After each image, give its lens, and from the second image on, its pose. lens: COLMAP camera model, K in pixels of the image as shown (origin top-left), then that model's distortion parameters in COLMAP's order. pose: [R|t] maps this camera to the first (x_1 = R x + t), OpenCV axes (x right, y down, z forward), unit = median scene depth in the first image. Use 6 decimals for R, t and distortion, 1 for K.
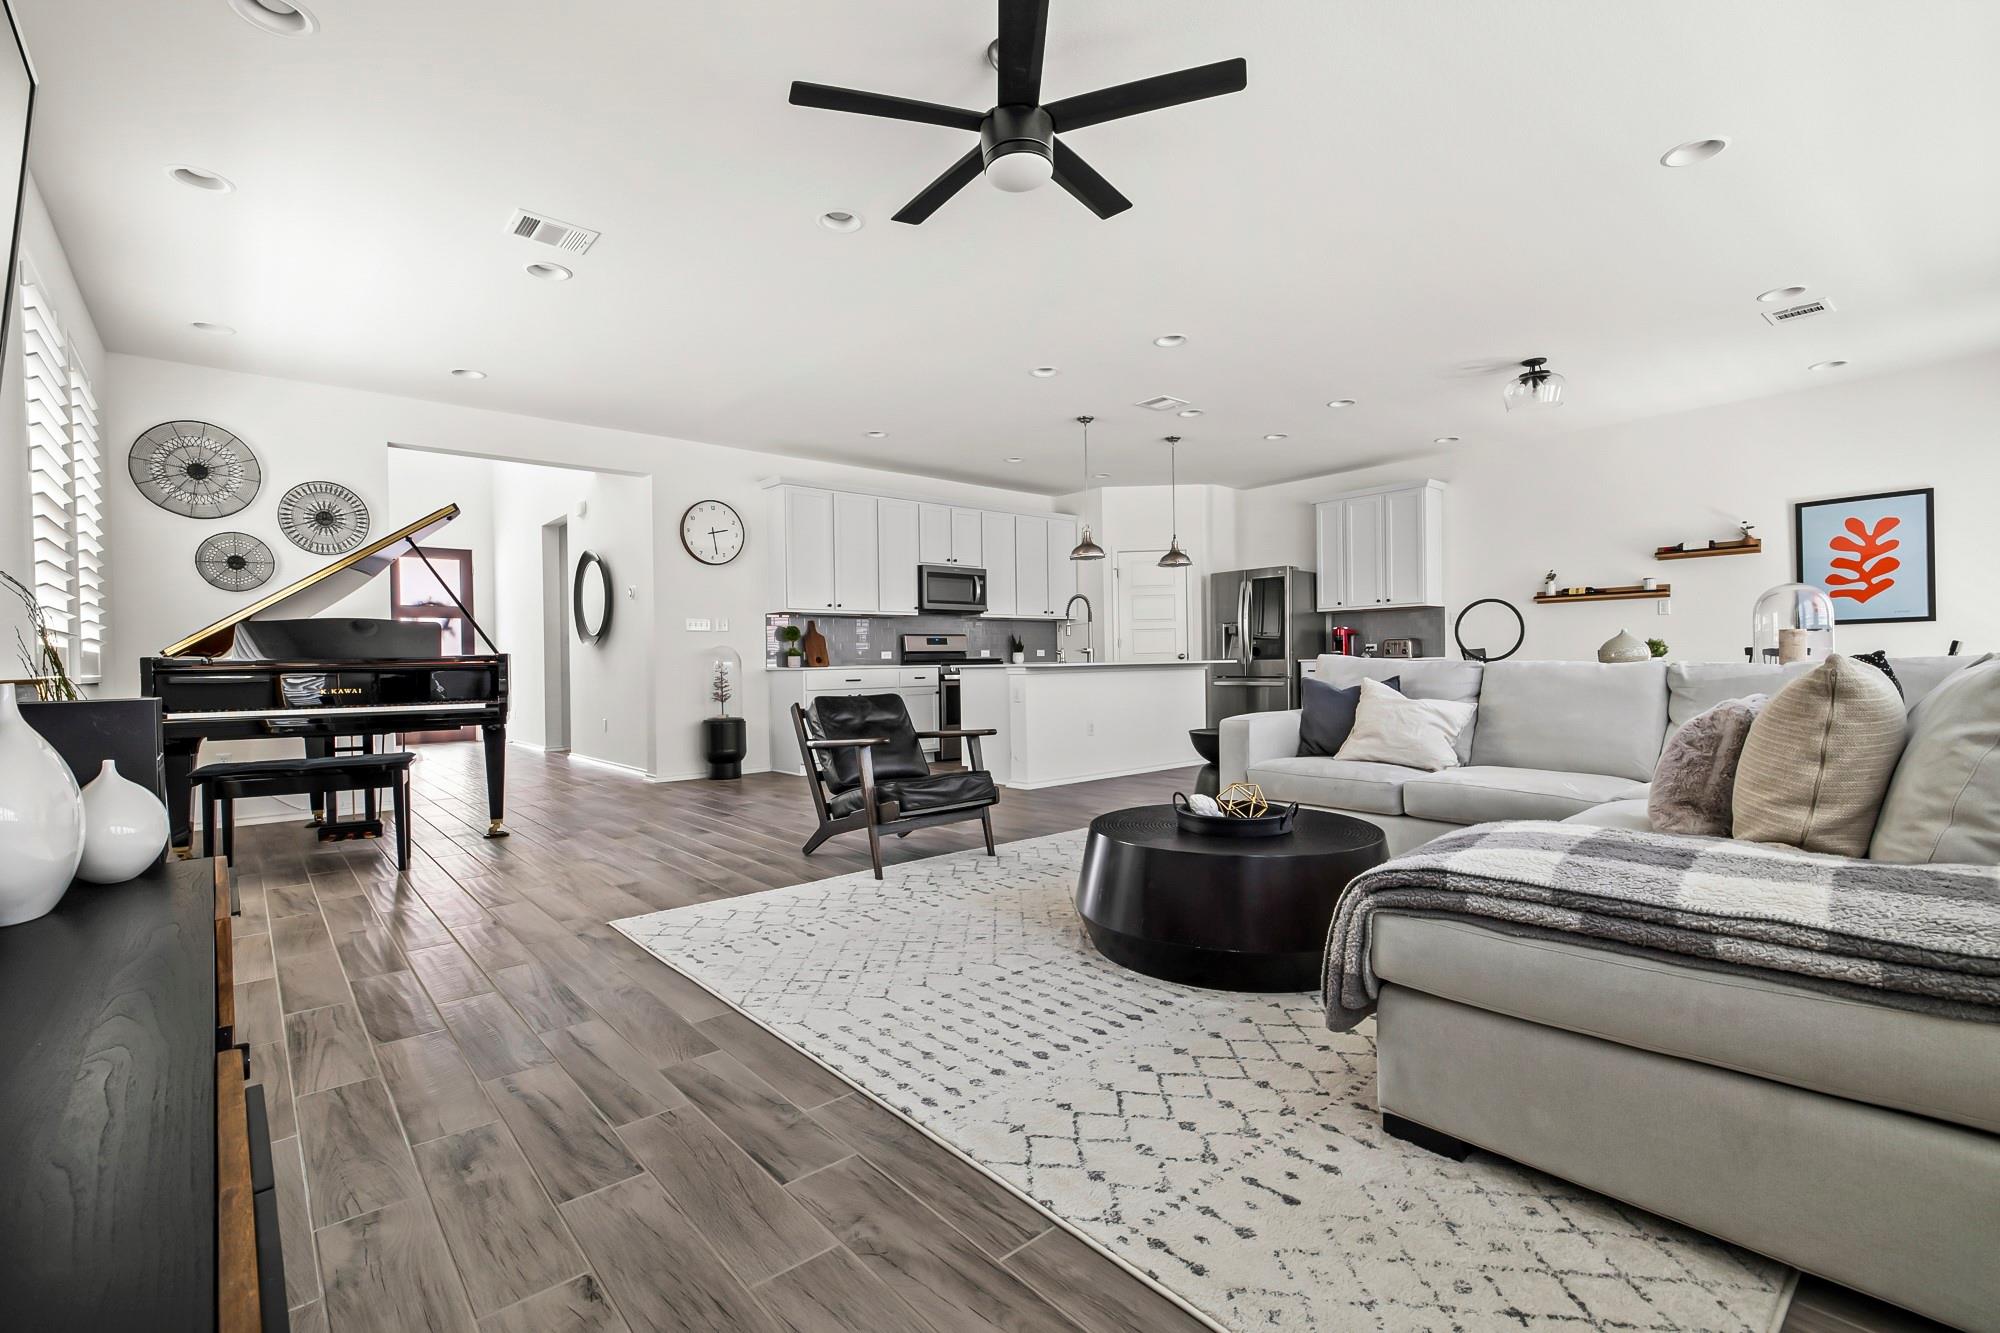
lens RADIAL K [[878.7, 0, 1000.0], [0, 878.7, 666.5], [0, 0, 1]] dist [-0.000520, -0.000119]
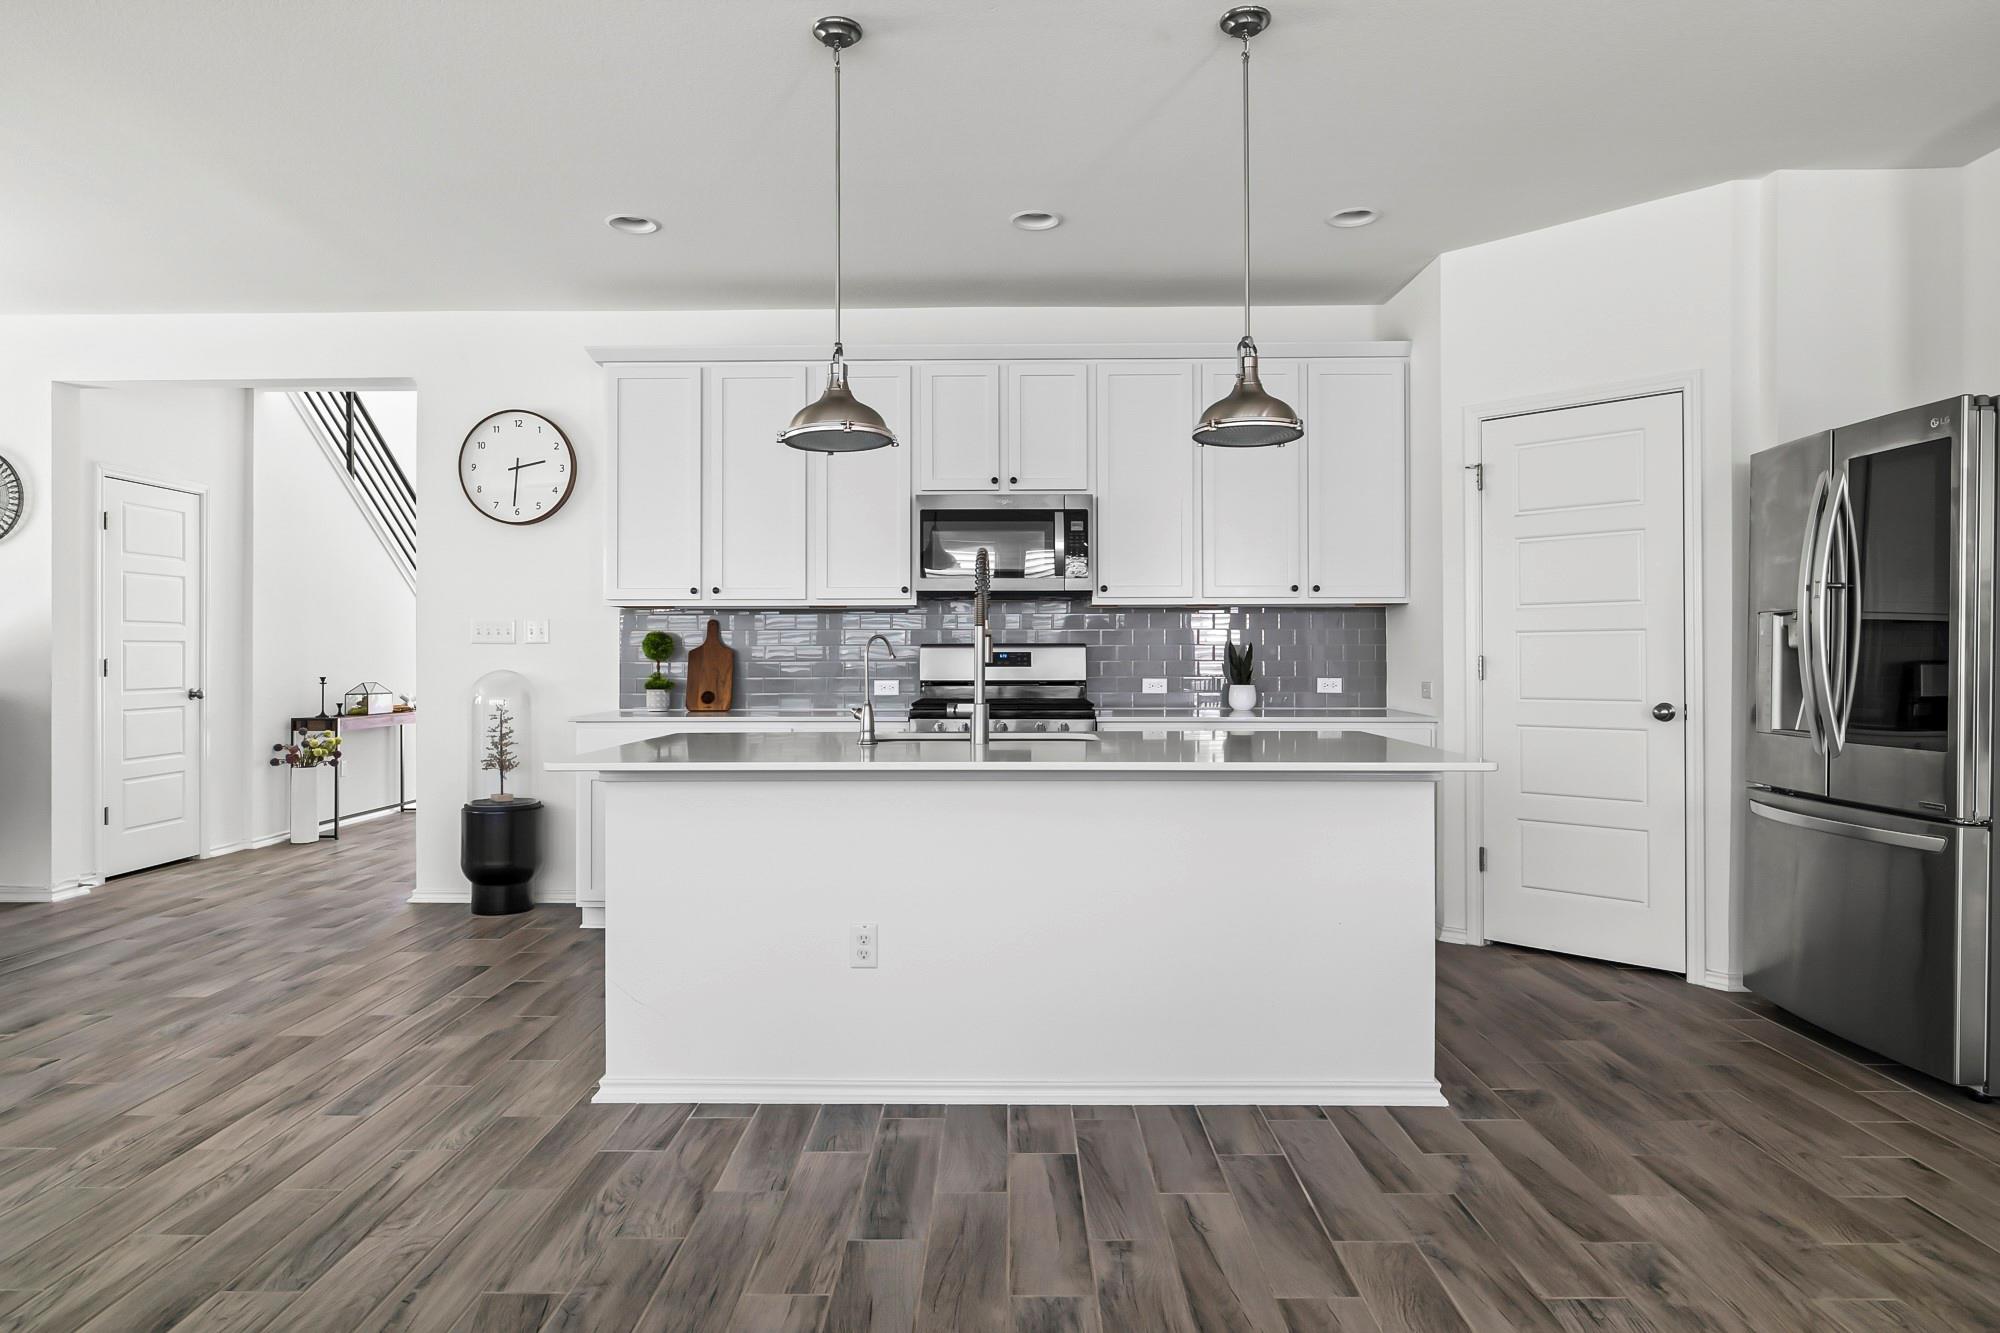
lens RADIAL K [[1185.4, 0, 996.4], [0, 1185.4, 654.3], [0, 0, 1]] dist [-0.002935, 0.003798]
pose [[0.744240, 0.013928, -0.667767, 0.347379], [-0.014832, 0.999881, 0.004324, -0.034574], [0.667747, 0.006686, 0.744358, 0.544075]]
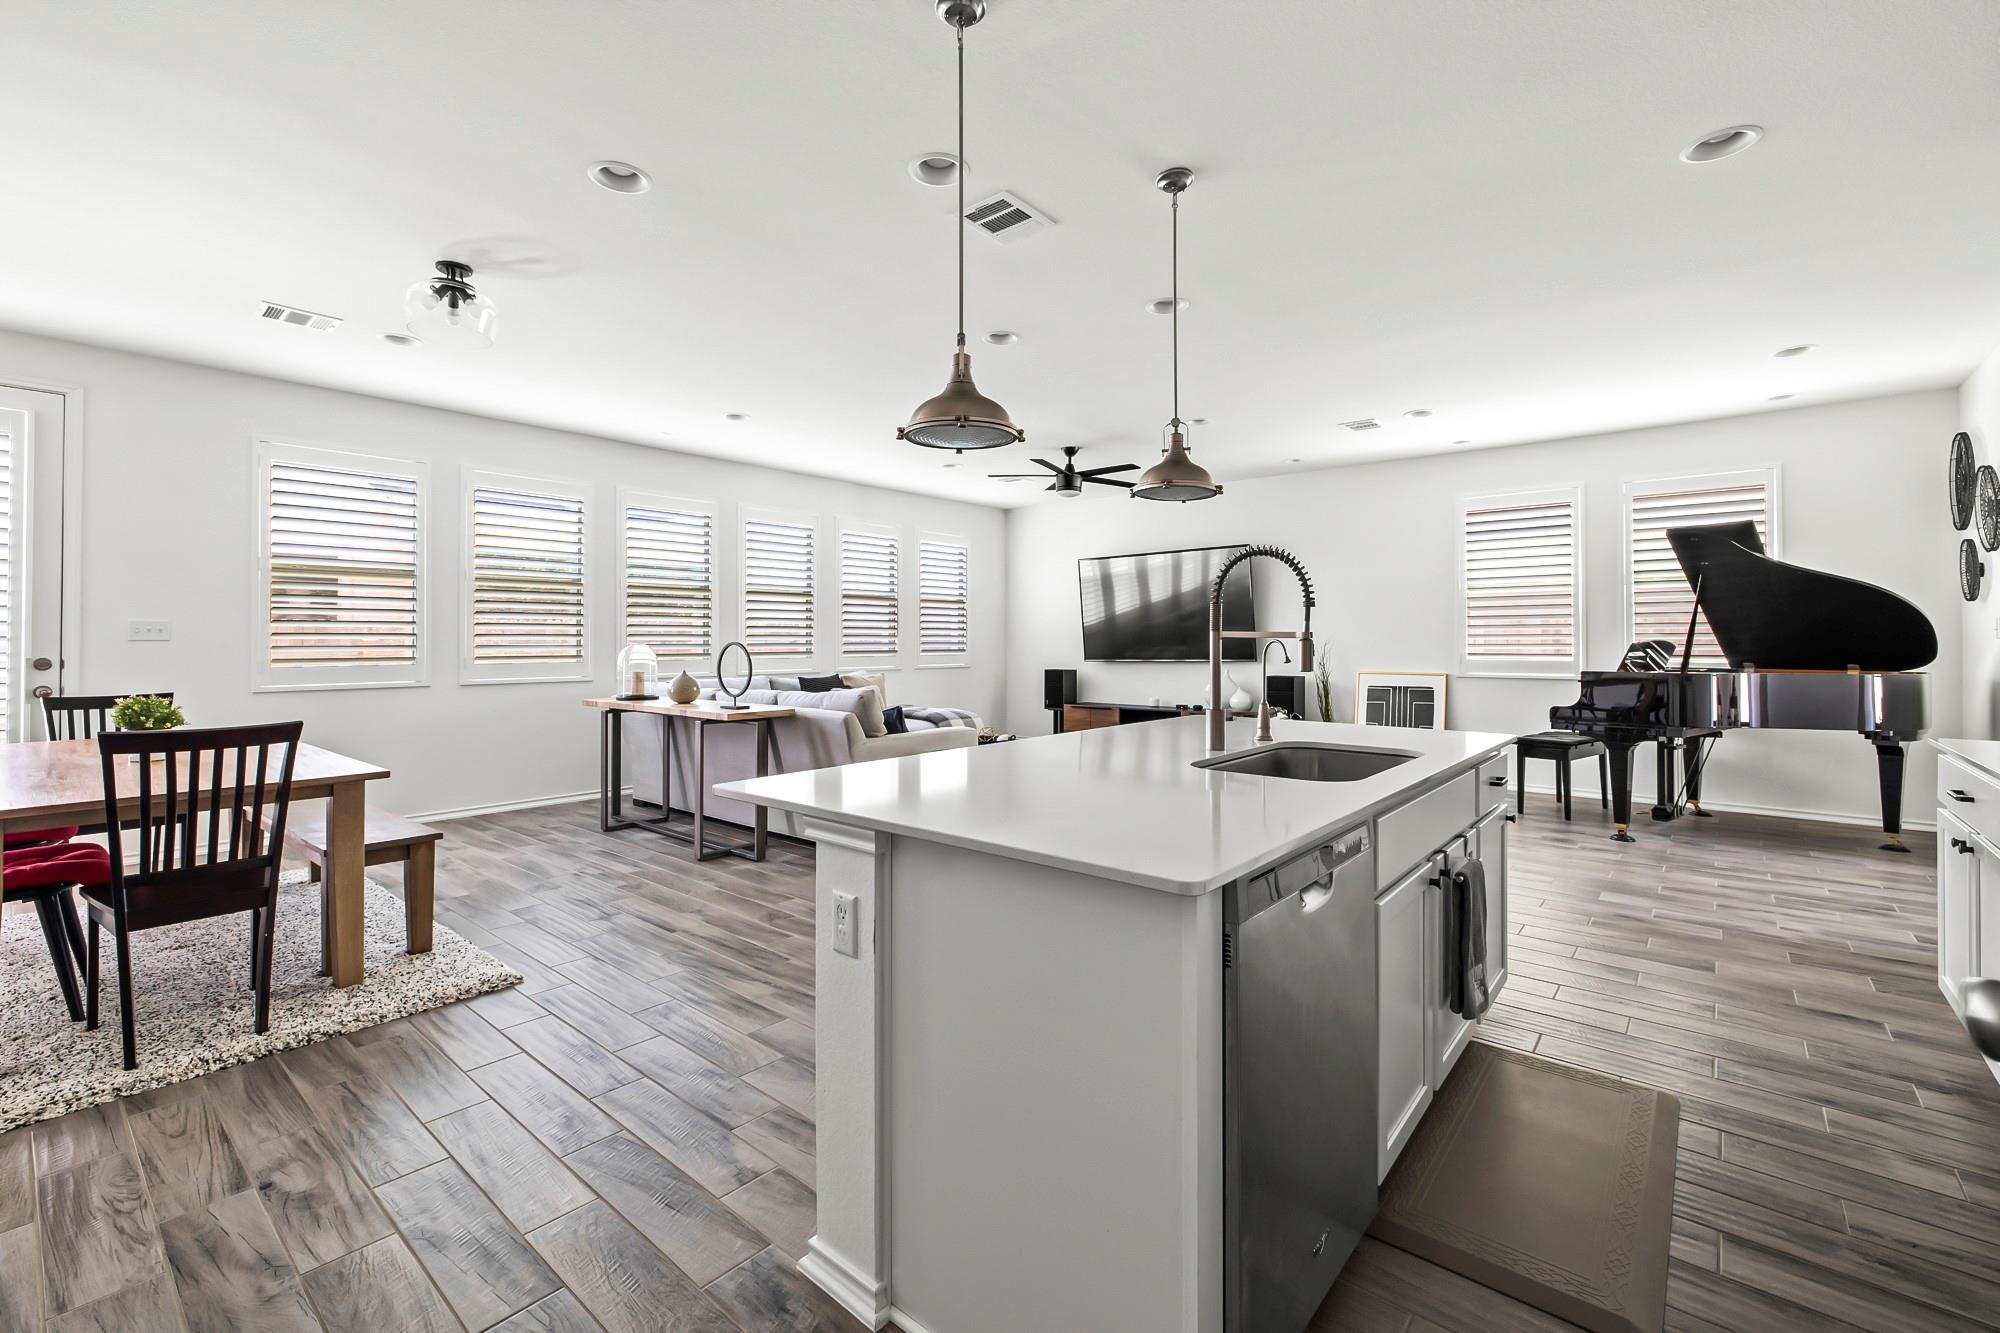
lens RADIAL K [[852.3, 0, 1001.7], [0, 852.3, 629.8], [0, 0, 1]] dist [-0.000692, -0.000145]
pose [[-0.987020, 0.012263, -0.160129, 0.198357], [0.012722, 0.999917, -0.001846, -0.042355], [0.160093, -0.003860, -0.987094, 1.092114]]
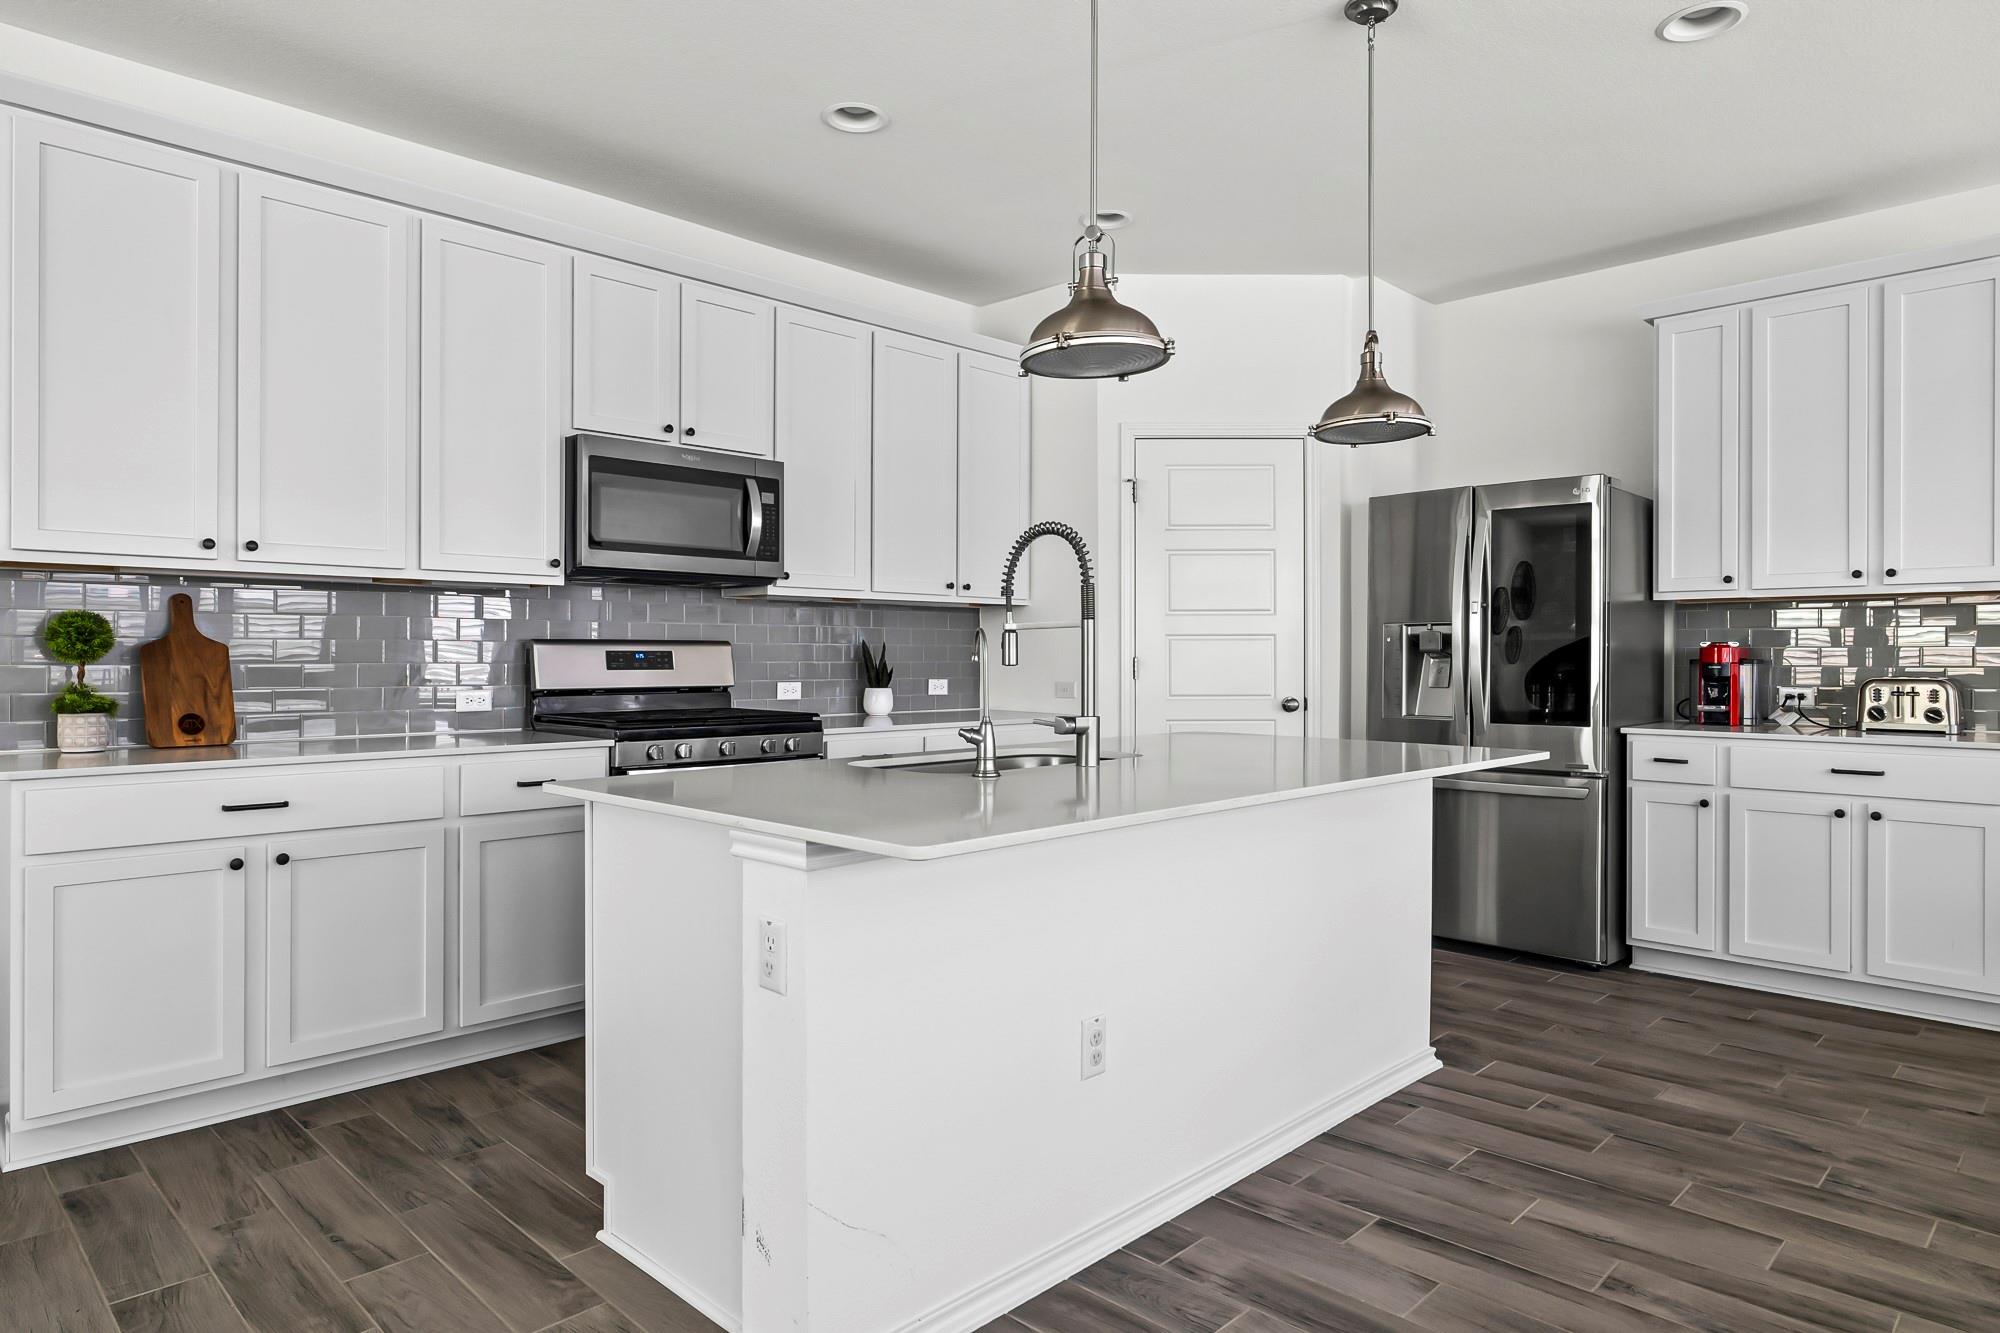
lens RADIAL K [[1185.4, 0, 996.4], [0, 1185.4, 654.3], [0, 0, 1]] dist [-0.002935, 0.003798]
pose [[0.997163, 0.017902, 0.073109, 0.037808], [-0.017281, 0.999809, -0.009113, -0.029647], [-0.073258, 0.007824, 0.997282, 0.519953]]
